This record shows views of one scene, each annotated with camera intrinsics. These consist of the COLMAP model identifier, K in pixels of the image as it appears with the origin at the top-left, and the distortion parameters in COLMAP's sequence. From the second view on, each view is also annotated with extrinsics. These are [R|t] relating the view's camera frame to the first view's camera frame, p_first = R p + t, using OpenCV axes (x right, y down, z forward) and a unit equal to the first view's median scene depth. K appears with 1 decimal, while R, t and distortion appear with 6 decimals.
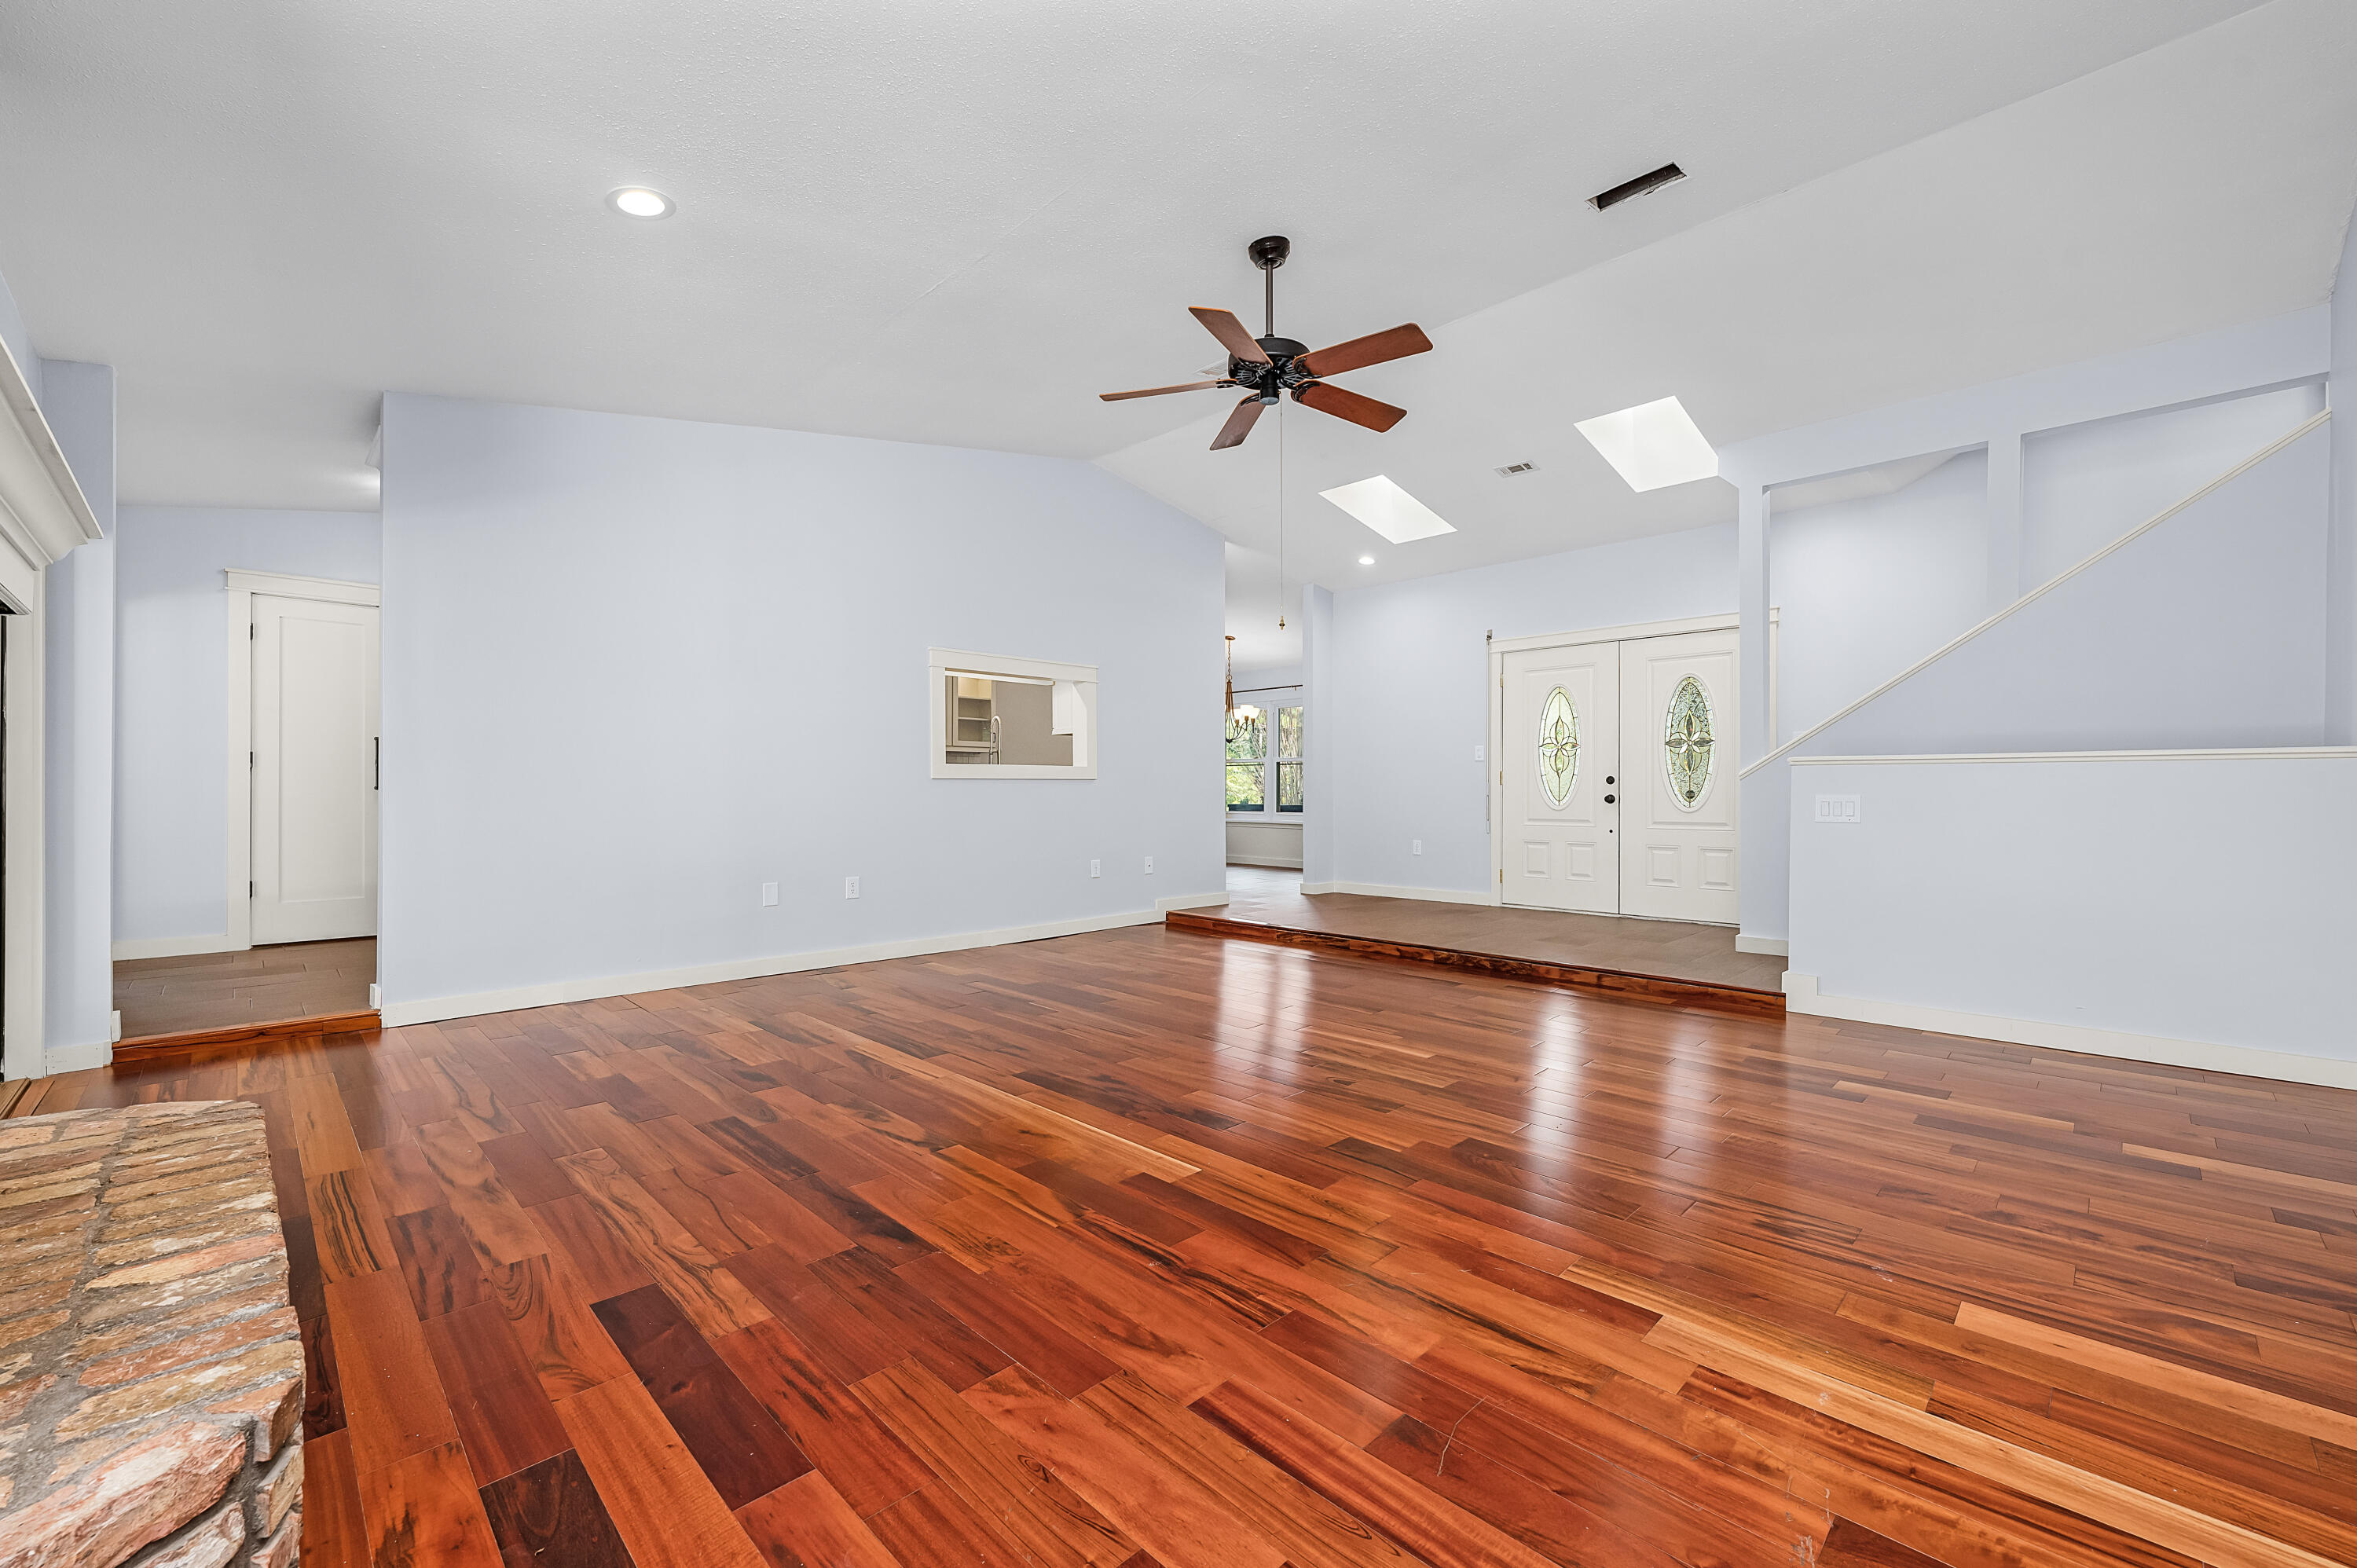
lens RADIAL K [[939.9, 0, 1201.8], [0, 939.9, 788.3], [0, 0, 1]] dist [0.005270, -0.000570]
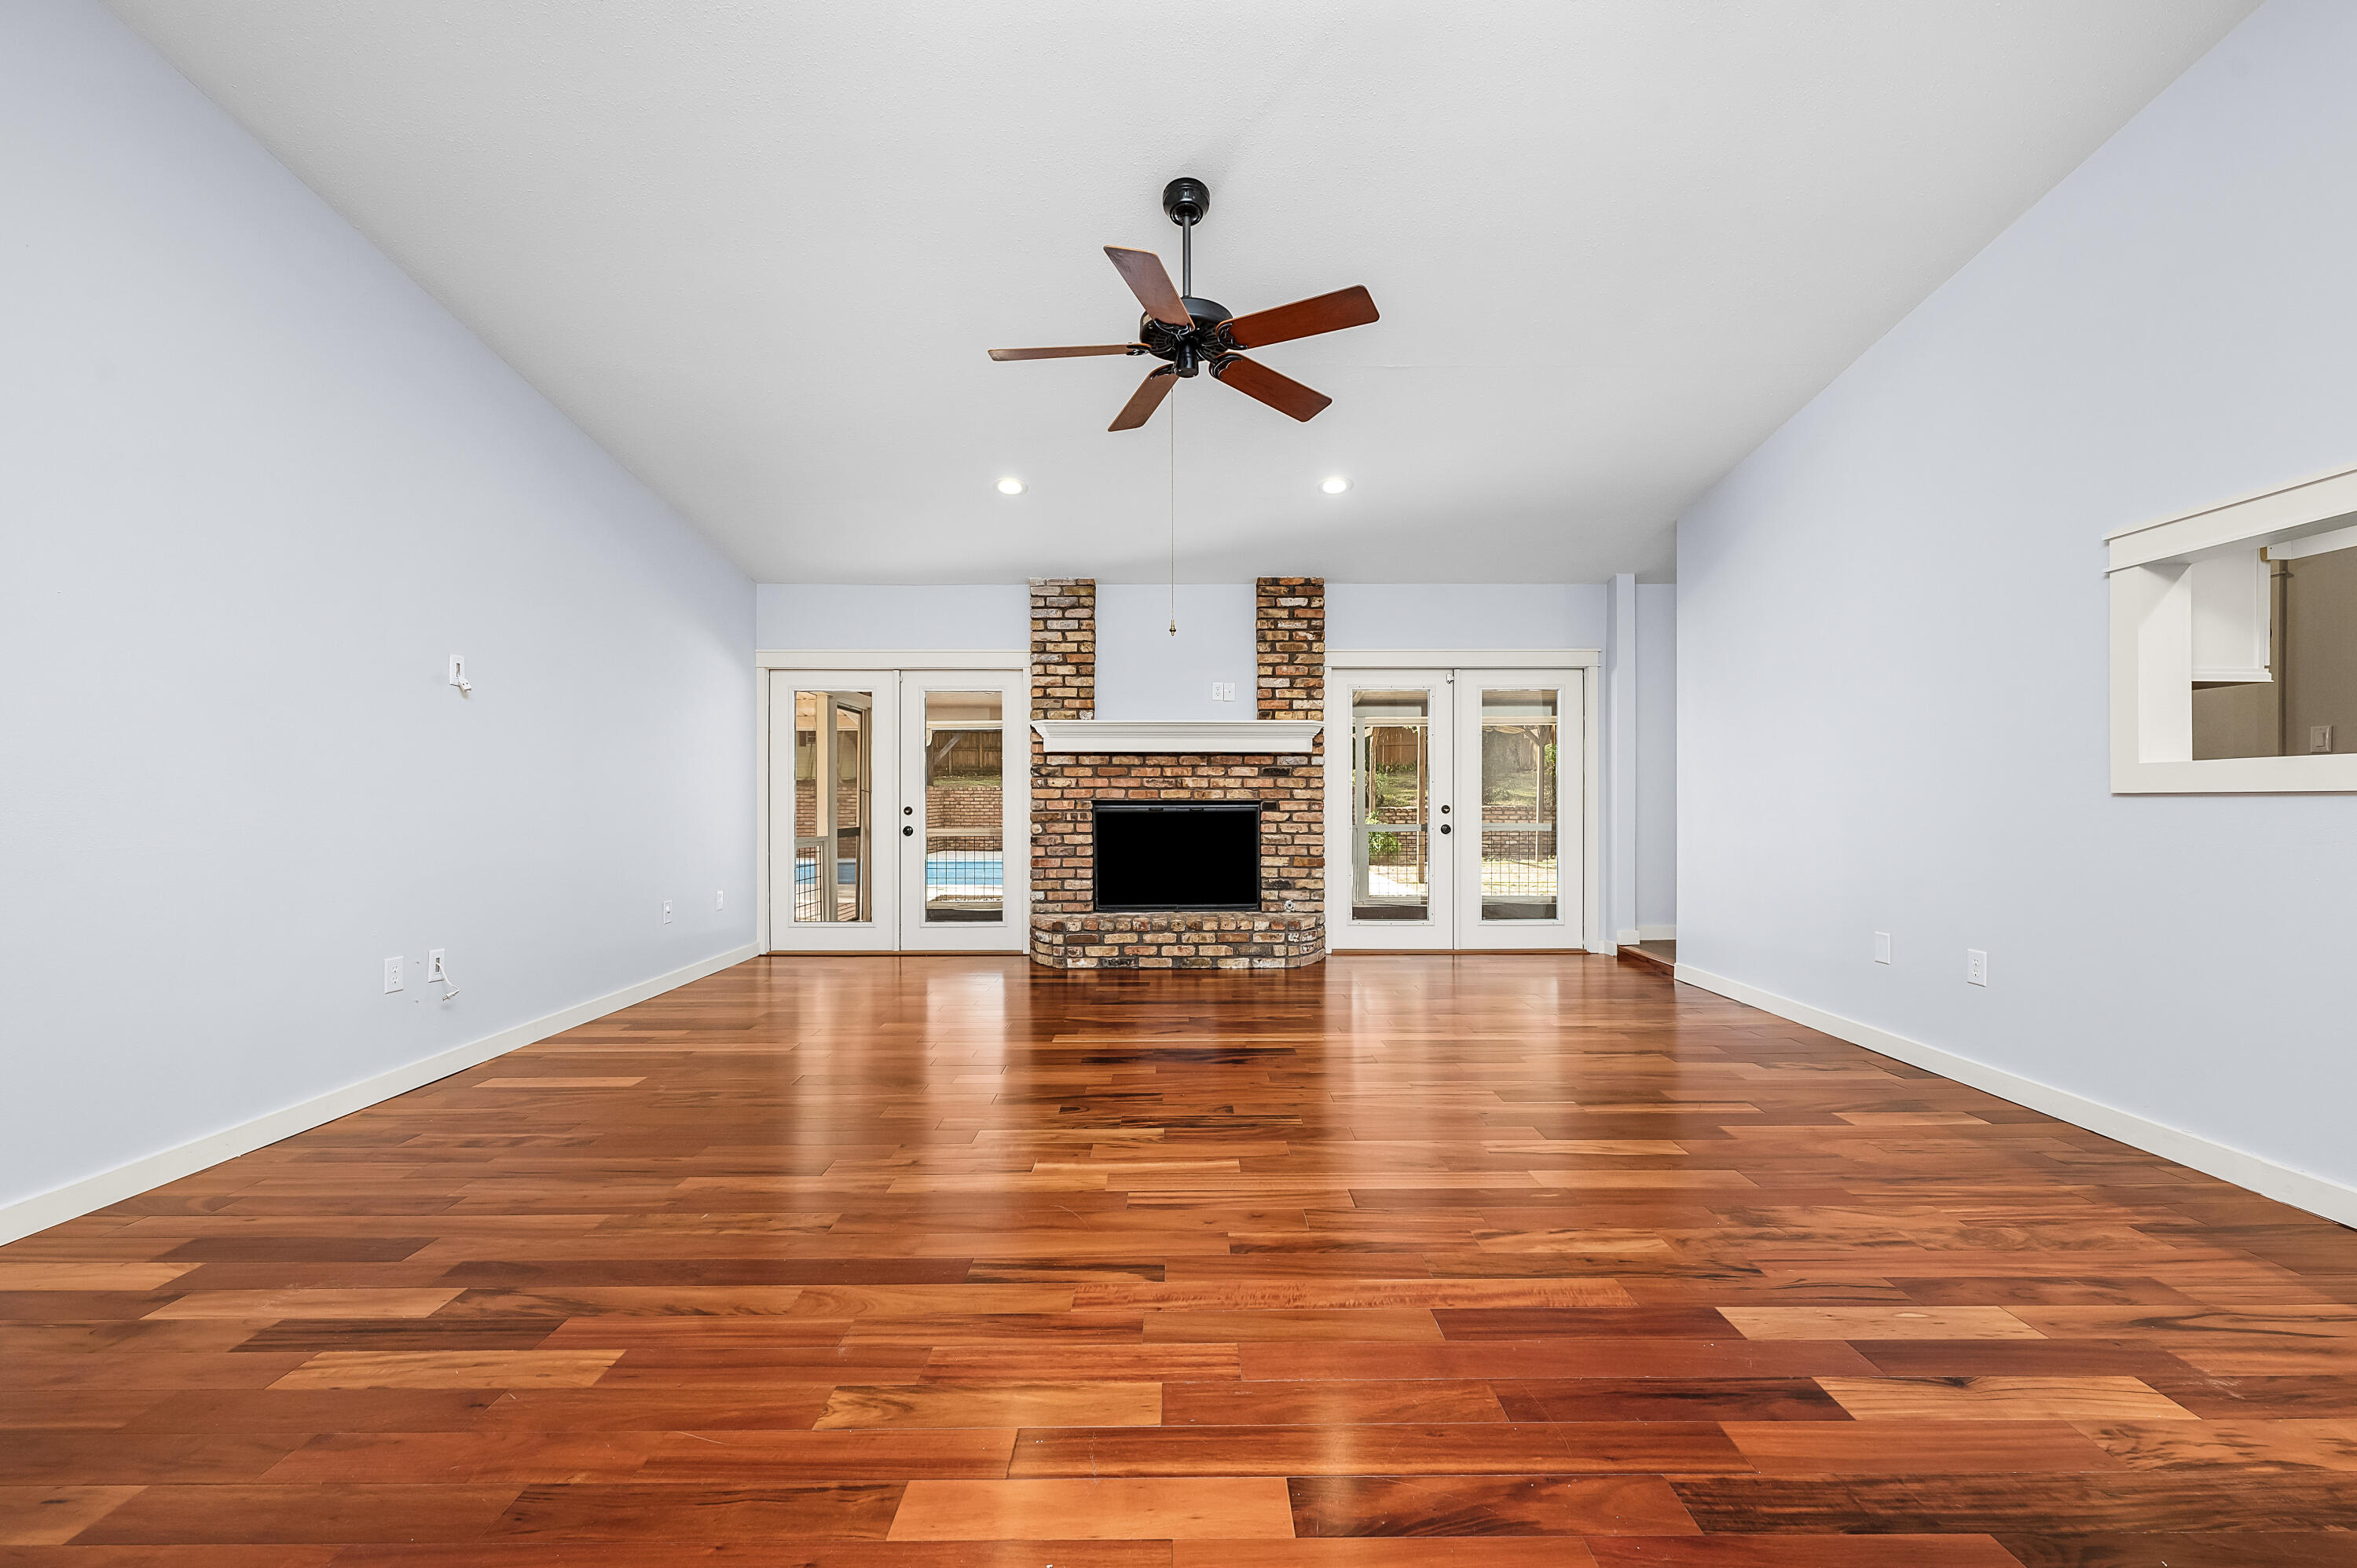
lens RADIAL K [[939.9, 0, 1177.4], [0, 939.9, 797.8], [0, 0, 1]] dist [0.005270, -0.000570]
pose [[-0.716014, 0.001561, -0.698084, 0.755667], [0.004581, 0.999986, -0.002464, -0.016154], [0.698070, -0.004962, -0.716012, 1.767584]]
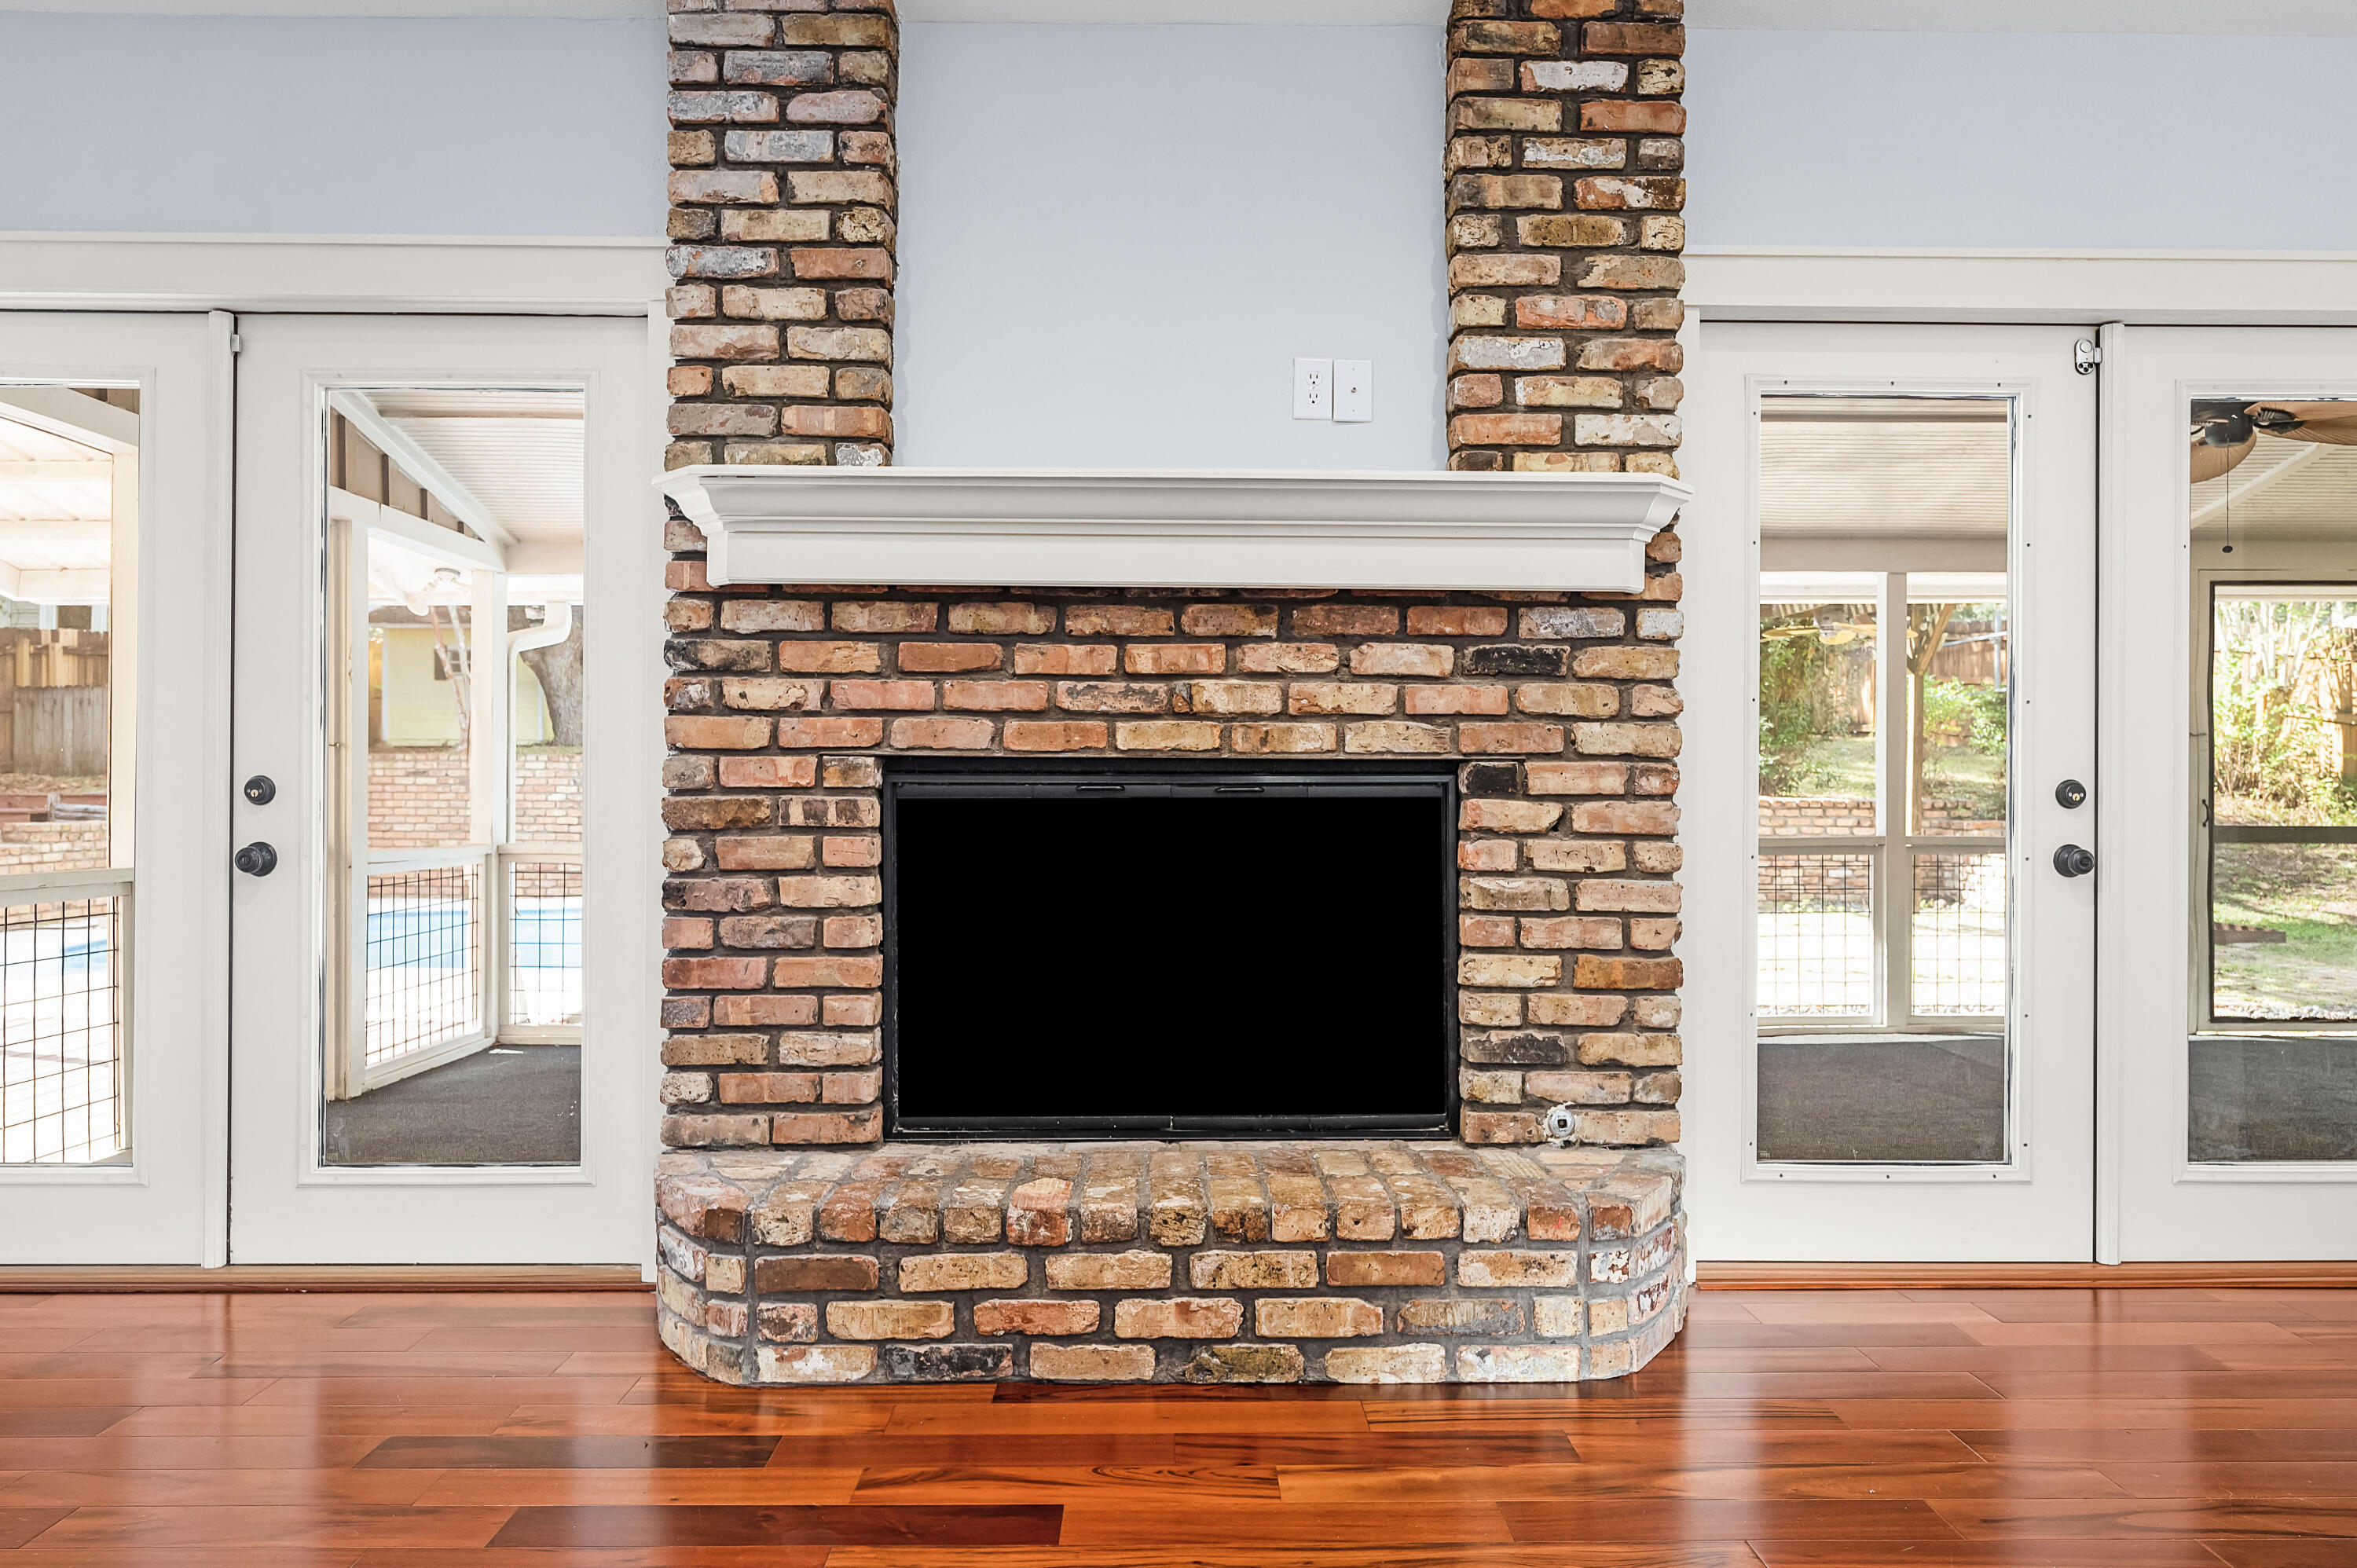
lens RADIAL K [[1582.1, 0, 1184.3], [0, 1582.1, 778.5], [0, 0, 1]] dist [-0.000518, -0.004227]
pose [[-0.703862, -0.005235, -0.710318, 0.075428], [-0.000391, 0.999976, -0.006983, 0.003281], [0.710337, -0.004637, -0.703847, 1.055015]]
